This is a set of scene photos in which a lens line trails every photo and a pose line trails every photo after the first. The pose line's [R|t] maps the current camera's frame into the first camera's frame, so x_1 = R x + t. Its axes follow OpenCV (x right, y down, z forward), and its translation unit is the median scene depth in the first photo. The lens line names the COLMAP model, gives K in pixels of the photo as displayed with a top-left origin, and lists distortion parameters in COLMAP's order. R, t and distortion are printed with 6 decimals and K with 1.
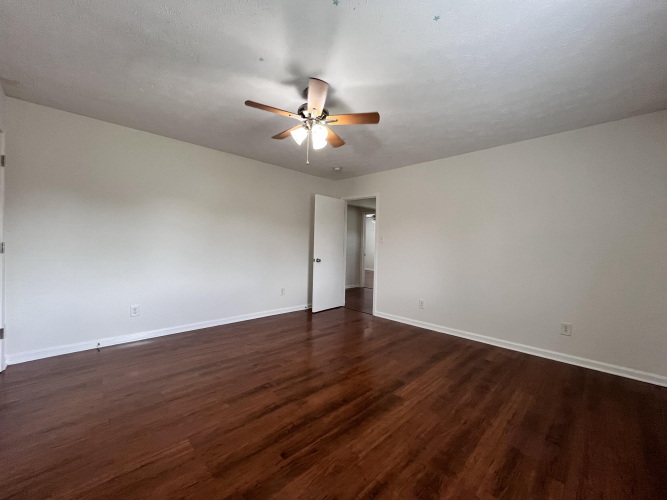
lens RADIAL K [[270.6, 0, 333.5], [0, 270.6, 250.1], [0, 0, 1]] dist [0.006737, -0.001016]
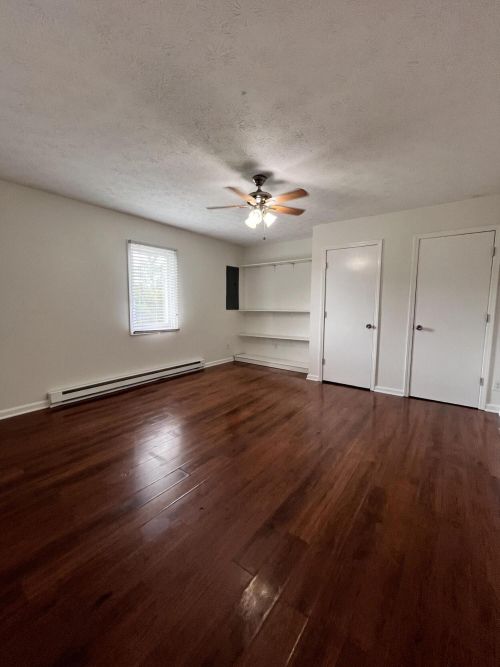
lens RADIAL K [[270.6, 0, 251.8], [0, 270.6, 334.9], [0, 0, 1]] dist [0.006737, -0.001016]
pose [[-0.986179, -0.015326, -0.164974, 0.132175], [-0.036741, 0.991151, 0.127554, -0.054230], [0.161559, 0.131853, -0.978015, 2.003837]]
